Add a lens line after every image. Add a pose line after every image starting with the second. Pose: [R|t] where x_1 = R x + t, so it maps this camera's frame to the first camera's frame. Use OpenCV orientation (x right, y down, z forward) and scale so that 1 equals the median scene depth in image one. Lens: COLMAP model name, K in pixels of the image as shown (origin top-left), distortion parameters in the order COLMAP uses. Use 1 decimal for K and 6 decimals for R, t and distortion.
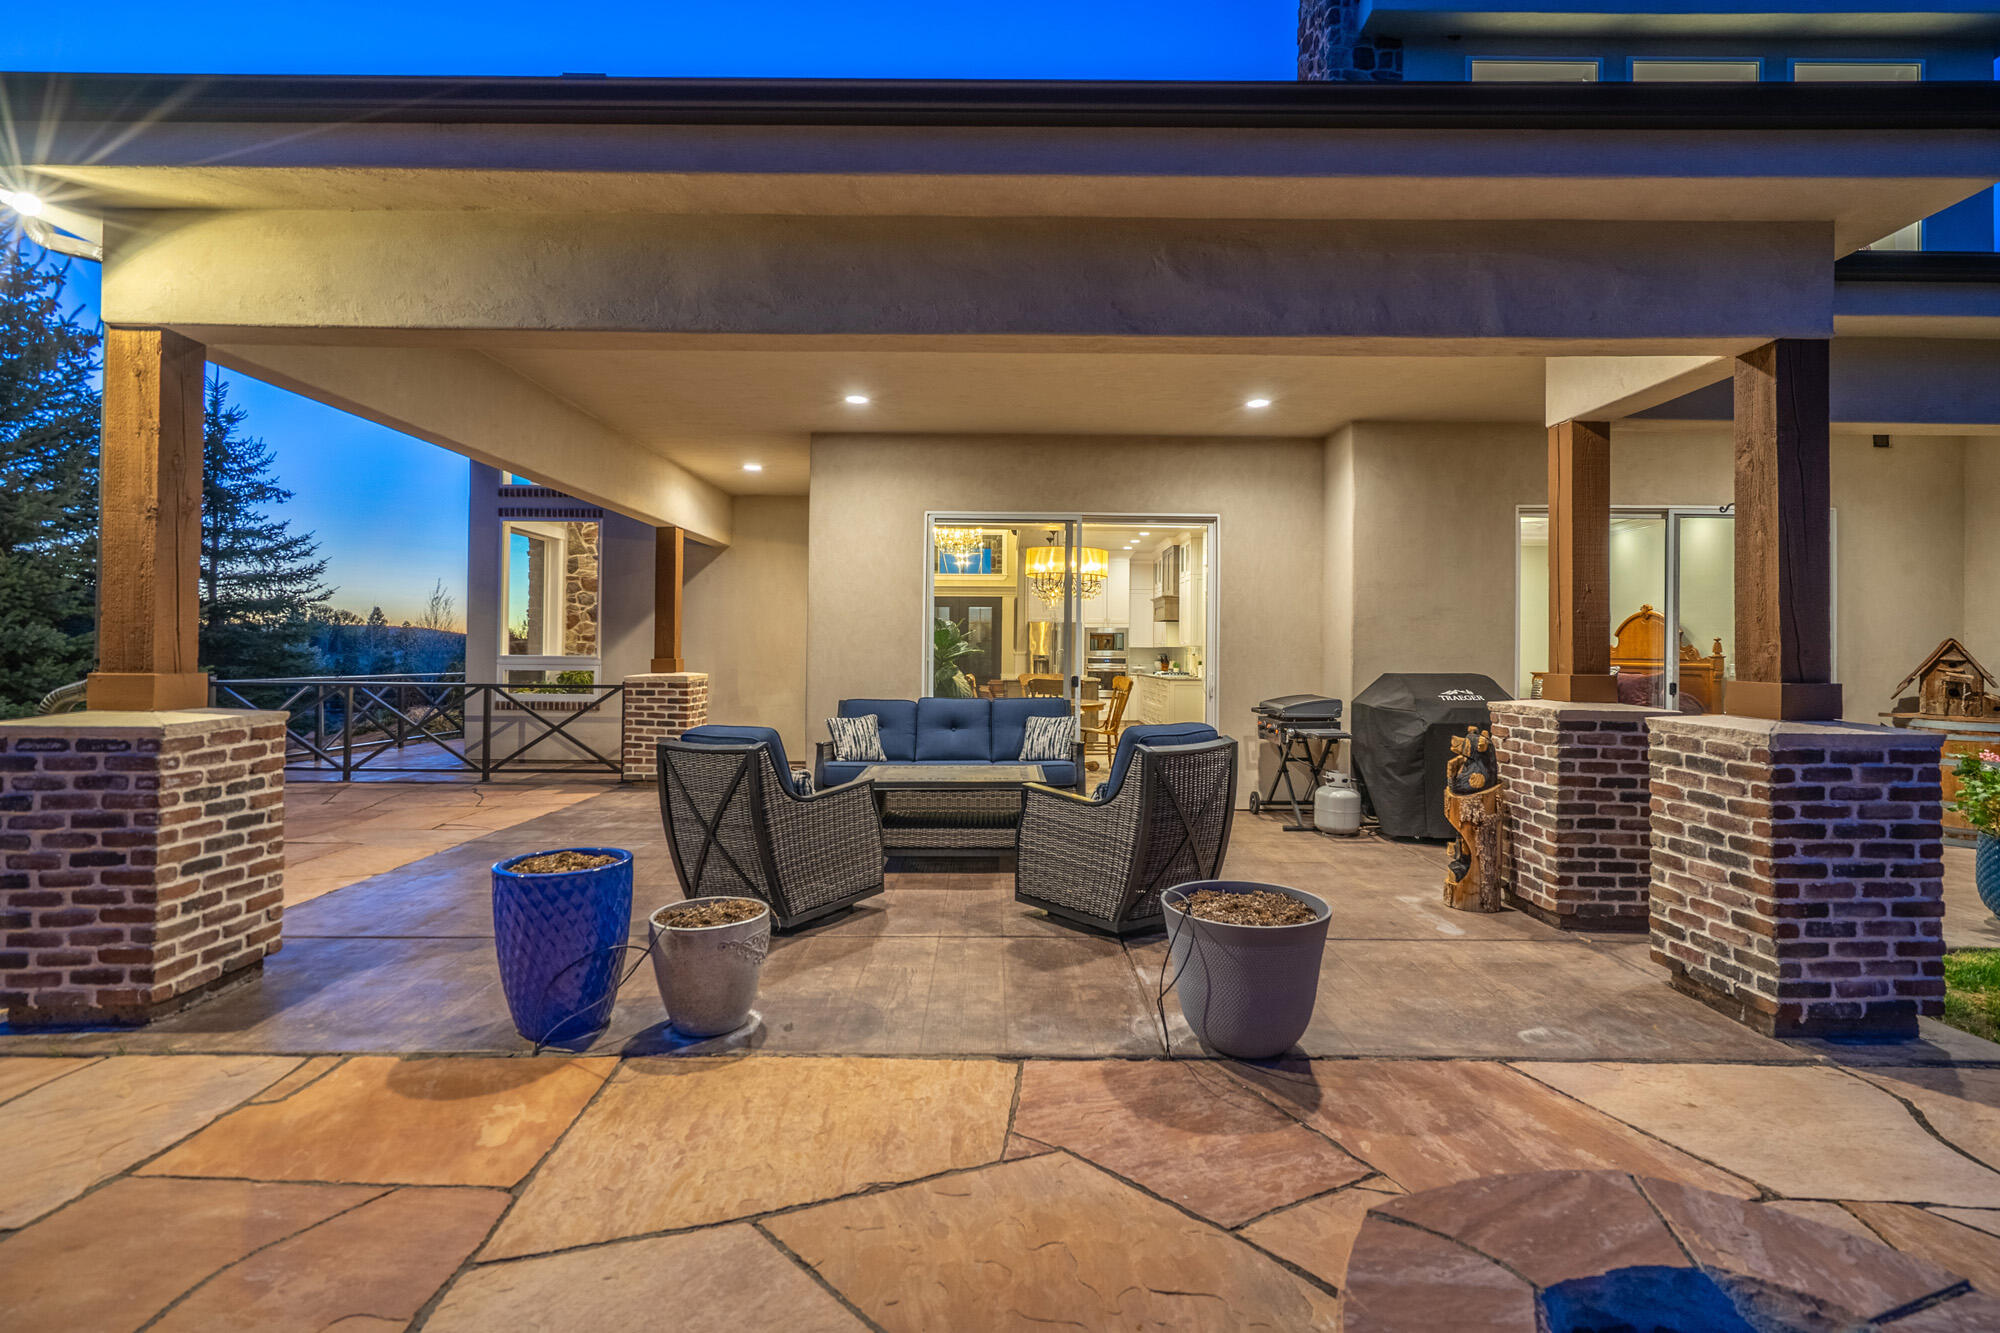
lens RADIAL K [[924.5, 0, 997.5], [0, 924.5, 641.3], [0, 0, 1]] dist [-0.000823, 0.000120]
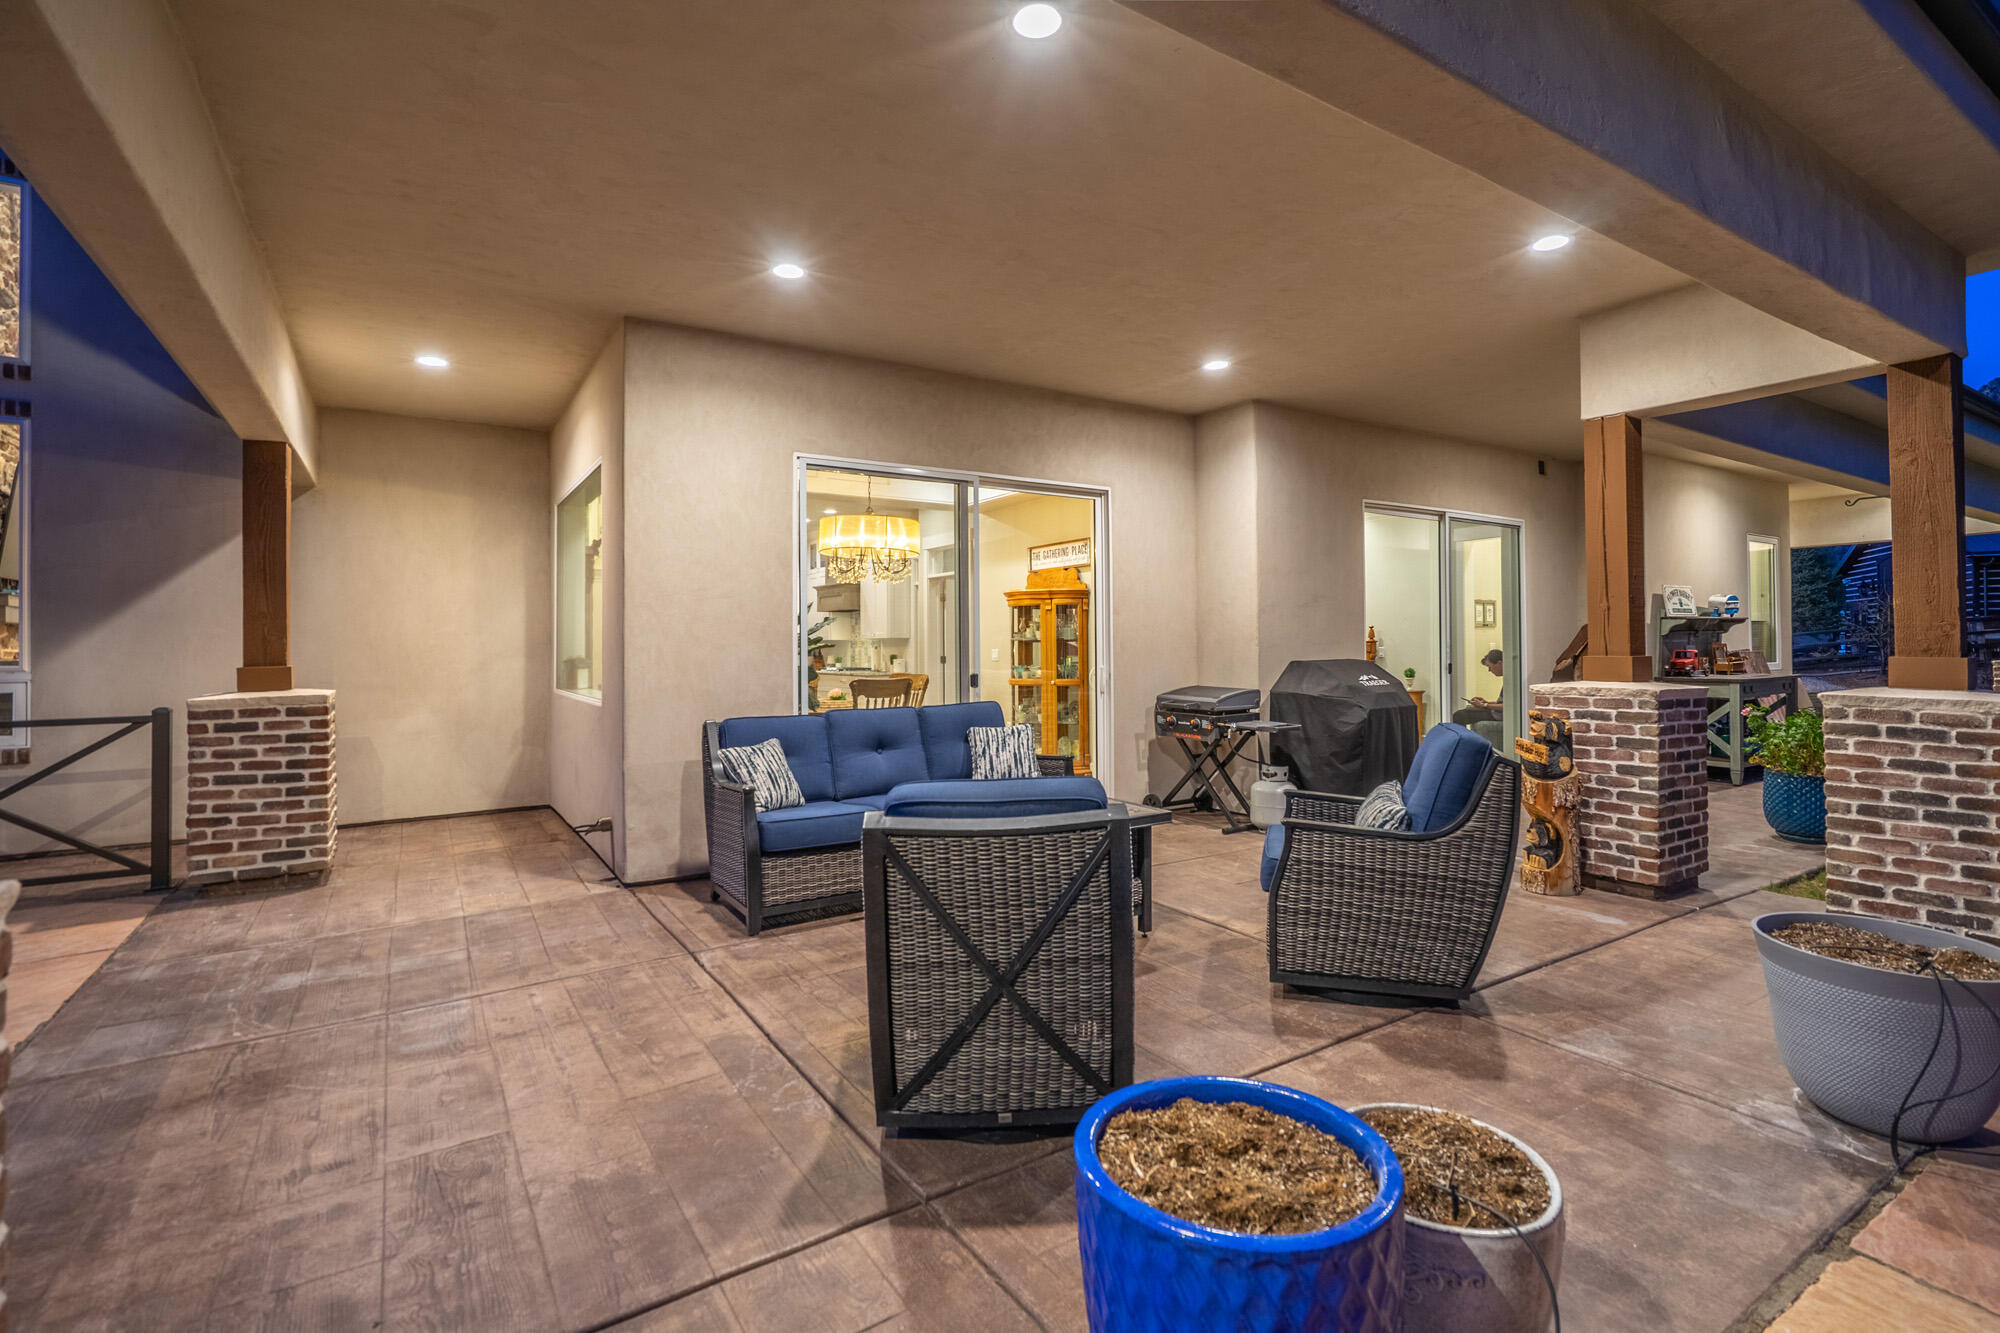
lens RADIAL K [[924.5, 0, 997.5], [0, 924.5, 641.3], [0, 0, 1]] dist [-0.000823, 0.000120]
pose [[0.843445, -0.012342, 0.537074, -0.550662], [0.009264, 0.999922, 0.008430, 0.003850], [-0.537135, -0.002135, 0.843493, 0.501763]]
